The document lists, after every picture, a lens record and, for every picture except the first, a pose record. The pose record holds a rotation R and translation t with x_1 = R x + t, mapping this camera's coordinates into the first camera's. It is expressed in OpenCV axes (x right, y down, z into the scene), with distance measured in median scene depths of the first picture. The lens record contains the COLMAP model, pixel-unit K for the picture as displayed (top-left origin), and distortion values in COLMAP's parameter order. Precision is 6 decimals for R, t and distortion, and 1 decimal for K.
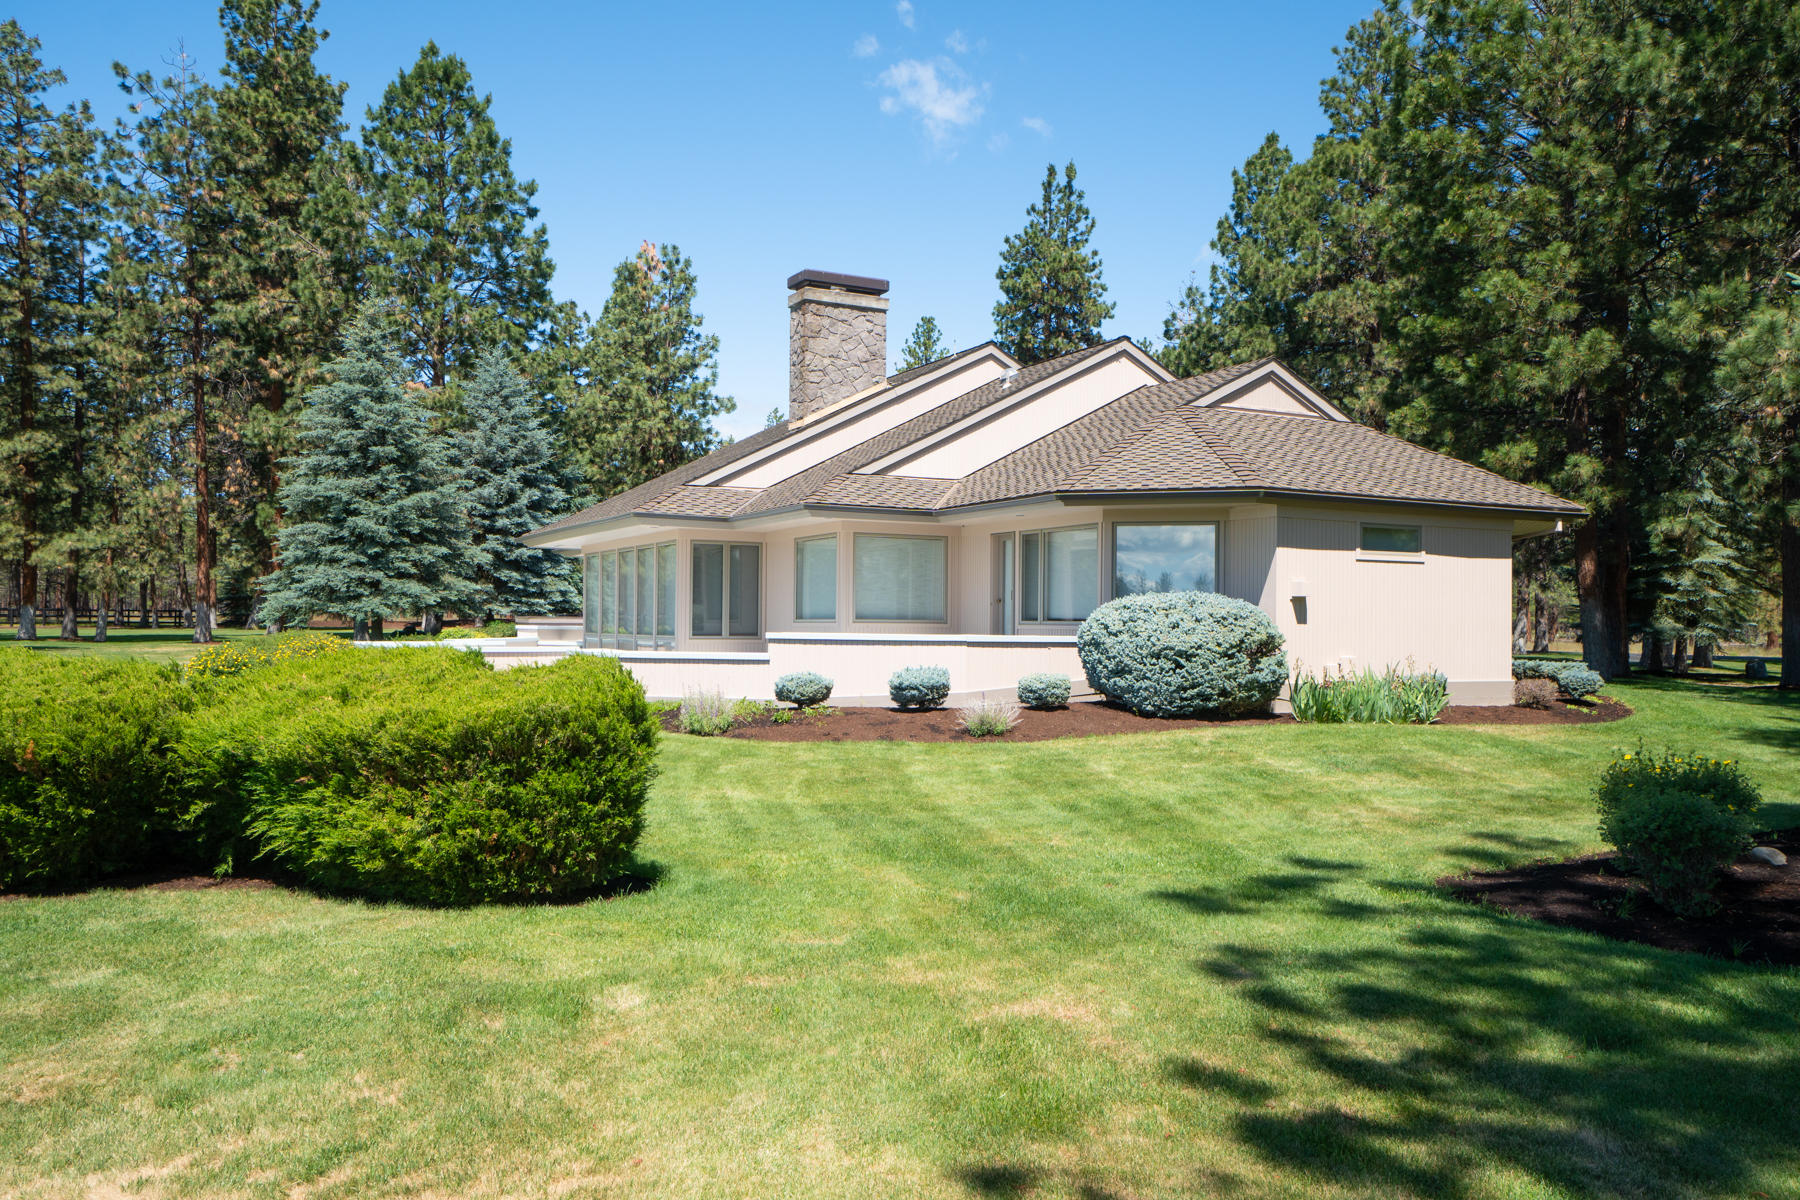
lens RADIAL K [[1386.4, 0, 900.0], [0, 1386.4, 600.0], [0, 0, 1]] dist [-0.045239, -0.001317]
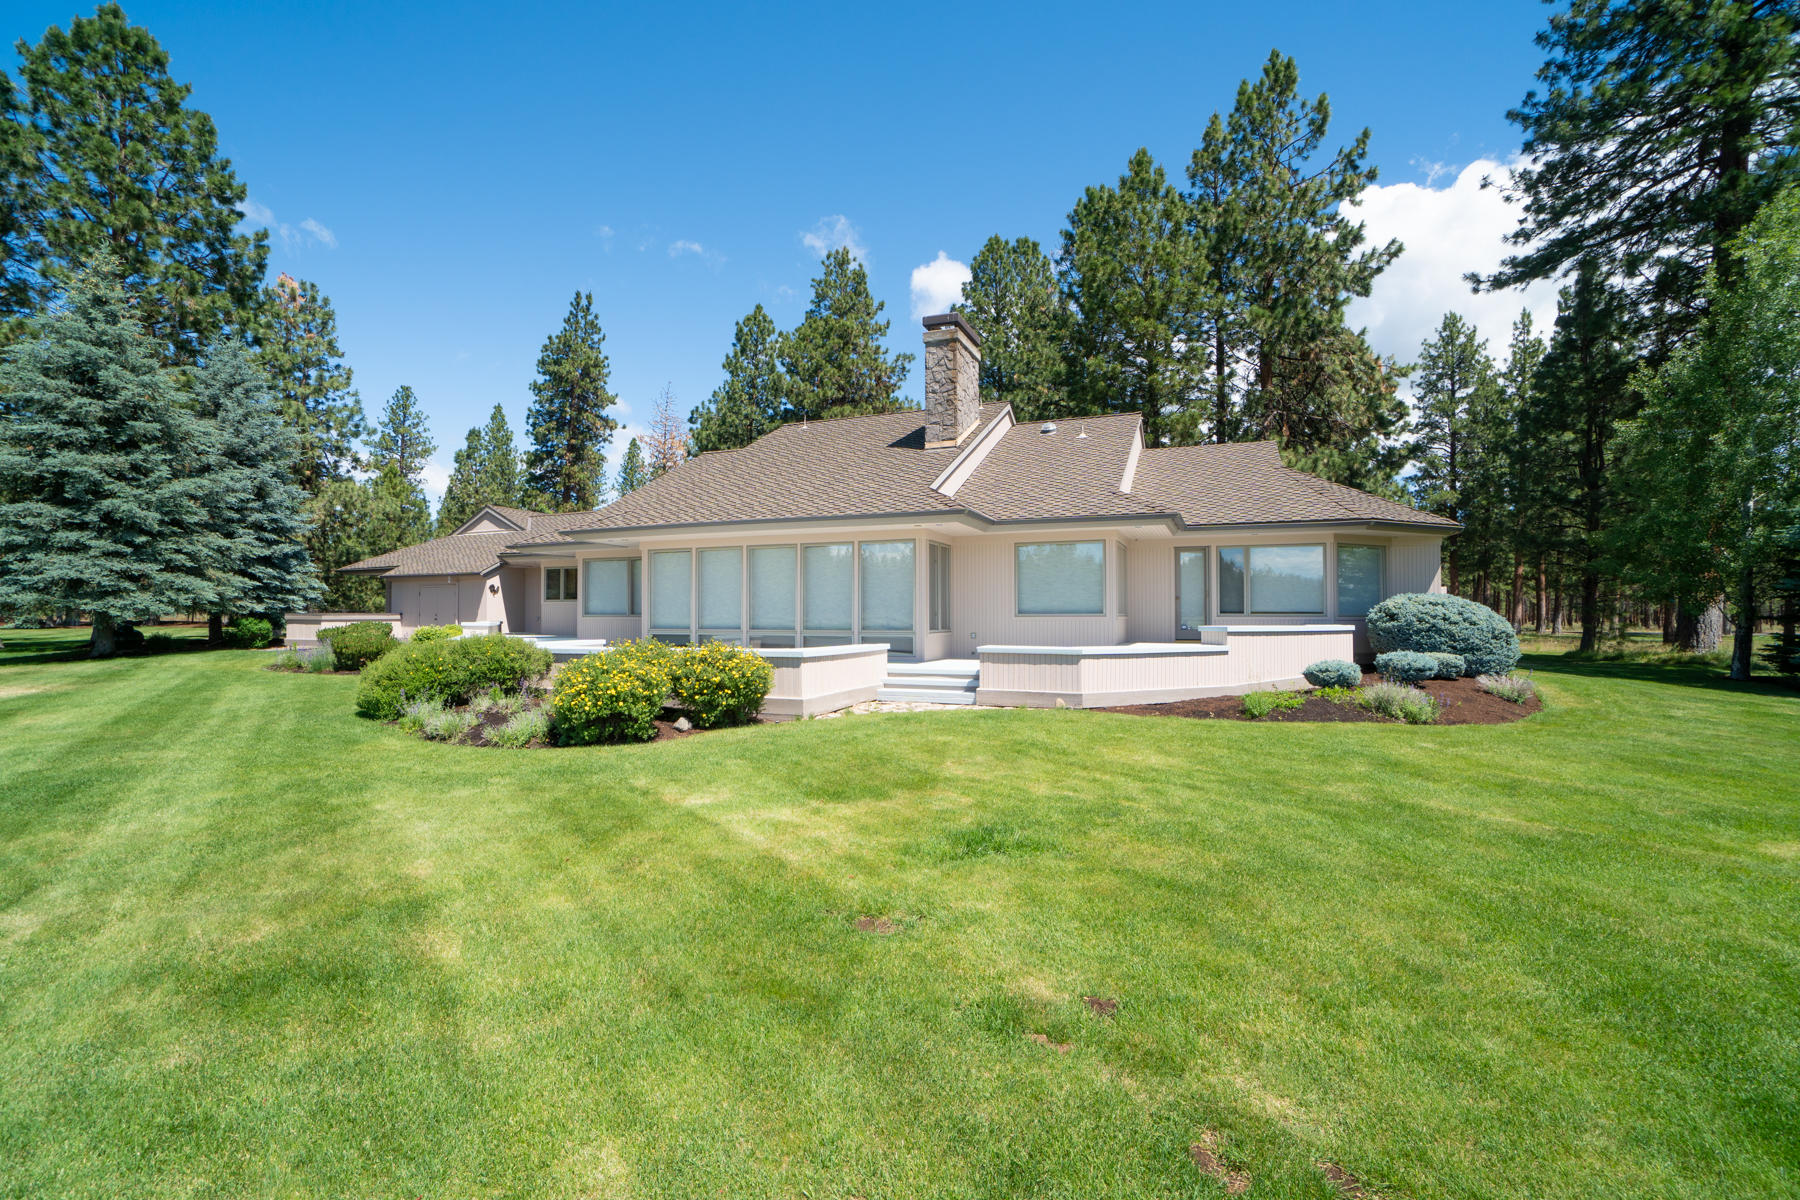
lens RADIAL K [[811.0, 0, 900.0], [0, 811.0, 600.0], [0, 0, 1]] dist [-0.036226, 0.000331]
pose [[0.769939, 0.000009, 0.638118, -0.321280], [-0.001958, 0.999995, 0.002348, 0.000401], [-0.638115, -0.003057, 0.769935, 0.302301]]
